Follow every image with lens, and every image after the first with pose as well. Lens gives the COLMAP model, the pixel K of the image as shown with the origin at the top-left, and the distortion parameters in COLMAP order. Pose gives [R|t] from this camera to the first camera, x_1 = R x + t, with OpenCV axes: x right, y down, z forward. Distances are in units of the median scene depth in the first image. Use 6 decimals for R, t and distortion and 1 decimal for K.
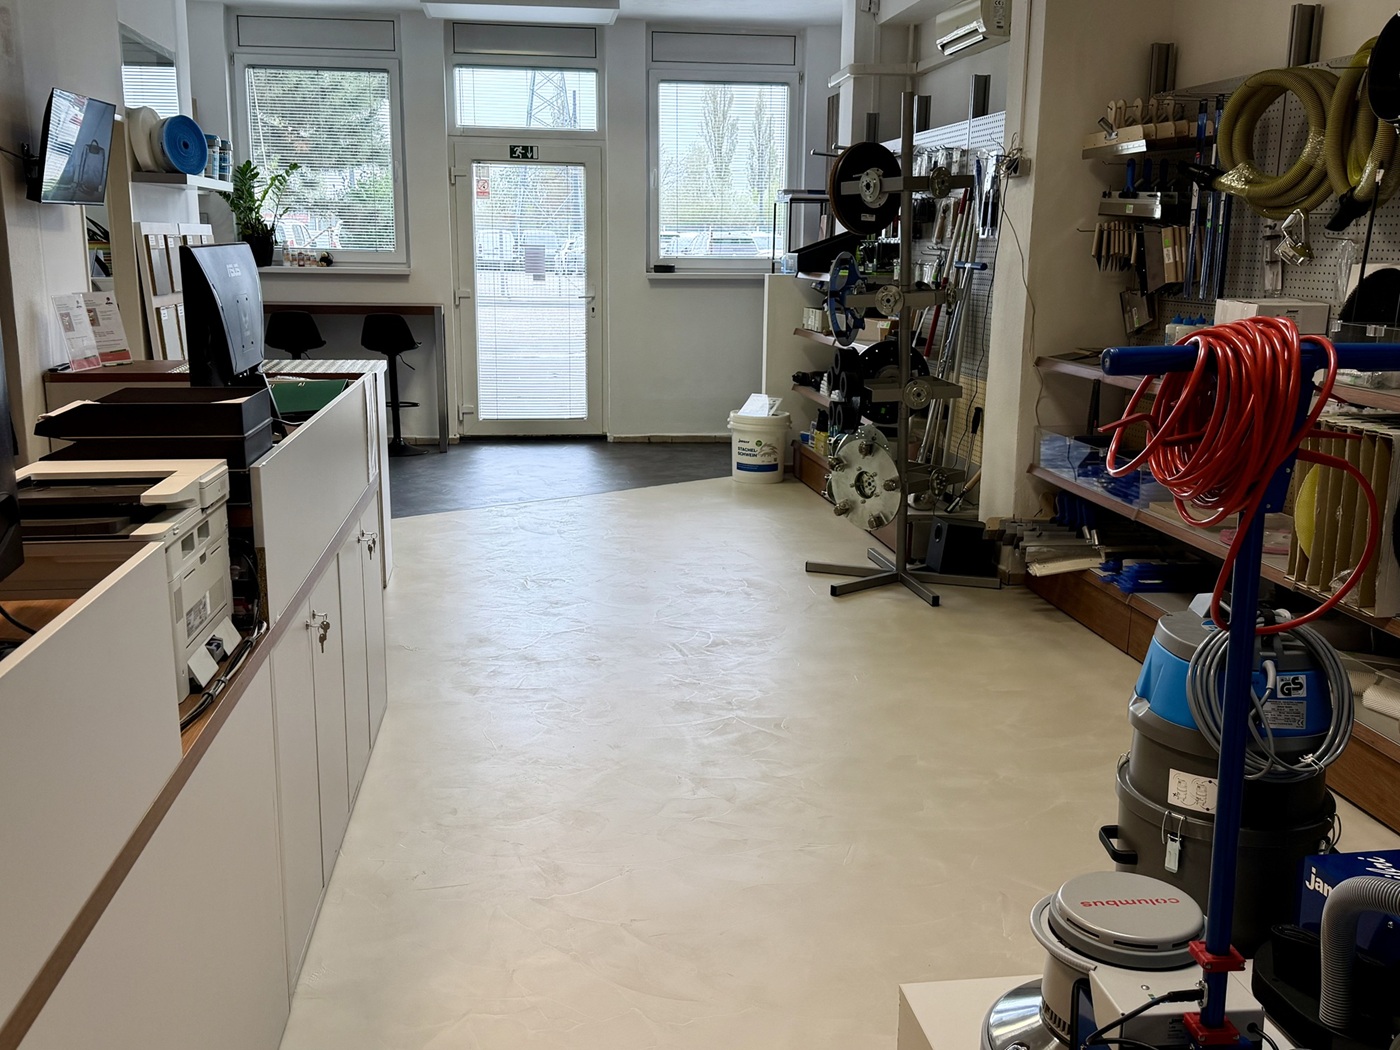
lens RADIAL K [[1329.1, 0, 700.0], [0, 1329.1, 525.0], [0, 0, 1]] dist [0.190632, -0.287177]
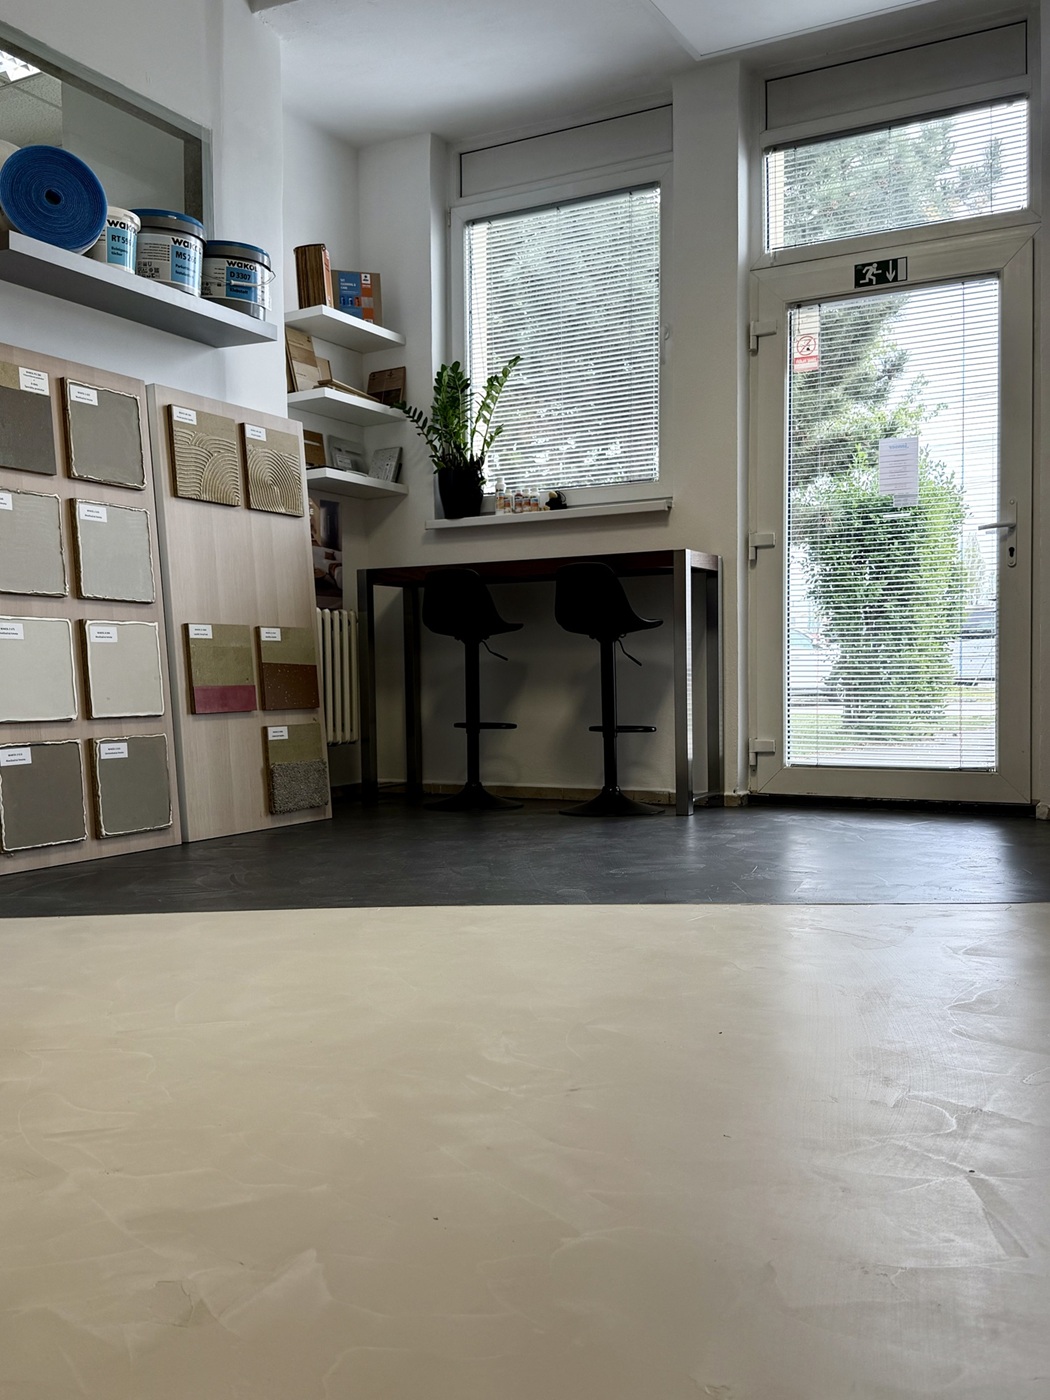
lens RADIAL K [[1329.1, 0, 525.0], [0, 1329.1, 700.0], [0, 0, 1]] dist [0.190632, -0.287177]
pose [[0.810247, -0.006775, -0.586049, 0.071476], [-0.102554, 0.982867, -0.153148, -0.010968], [0.577046, 0.184190, 0.795671, 0.516480]]
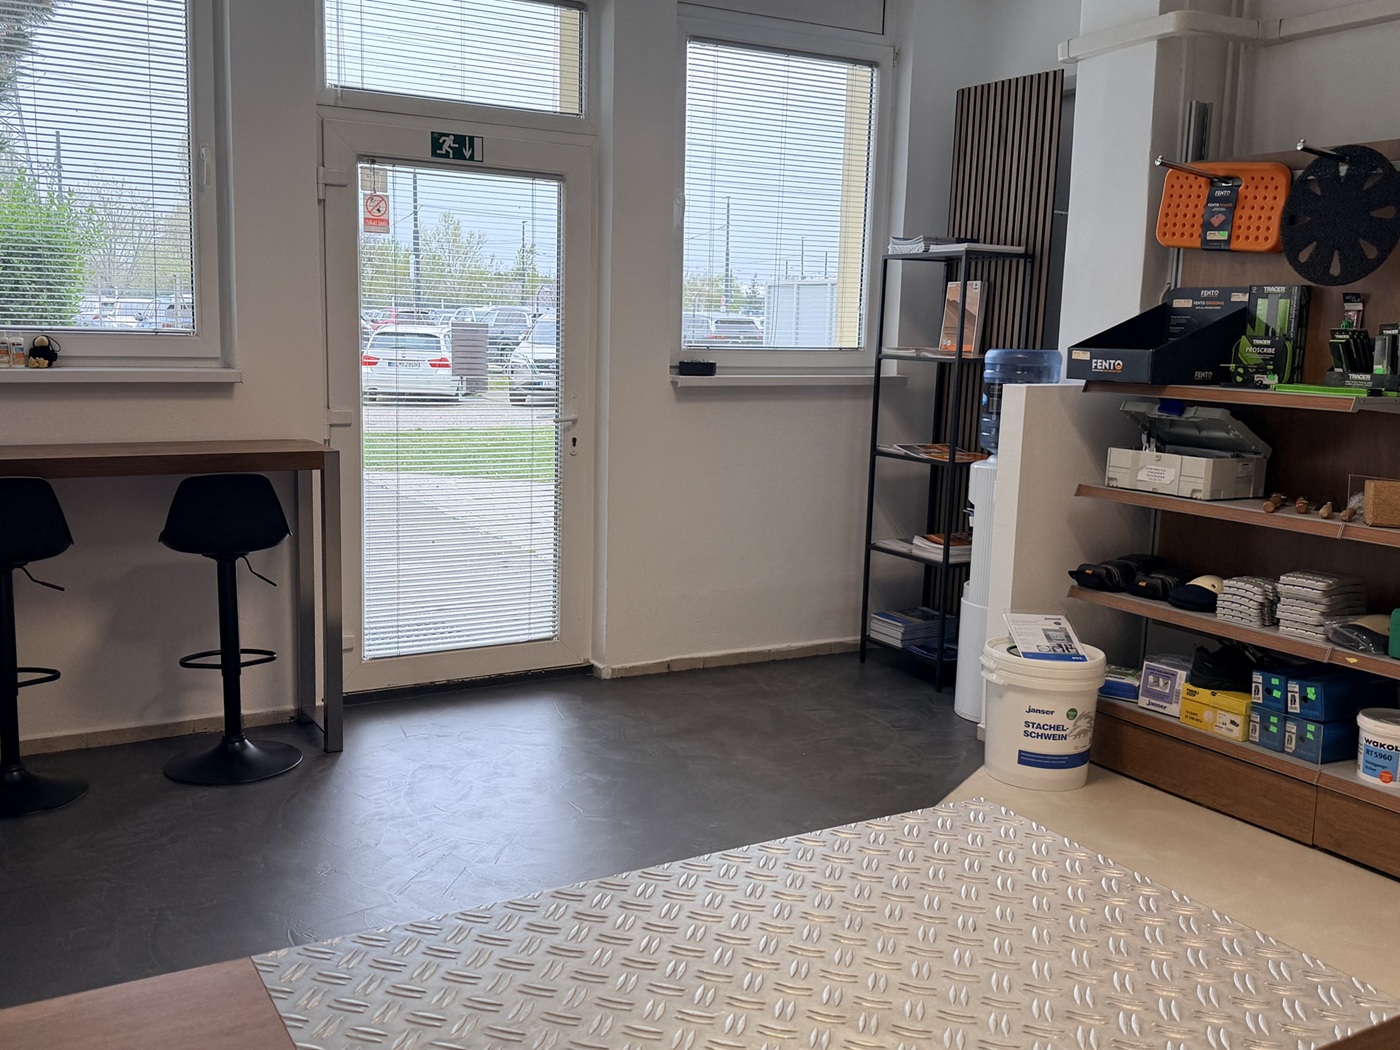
lens RADIAL K [[1329.1, 0, 700.0], [0, 1329.1, 525.0], [0, 0, 1]] dist [0.190632, -0.287177]
pose [[0.924823, -0.042760, 0.377987, -0.245890], [0.059619, 0.997675, -0.033007, -0.109198], [-0.375697, 0.053061, 0.925222, 0.493094]]
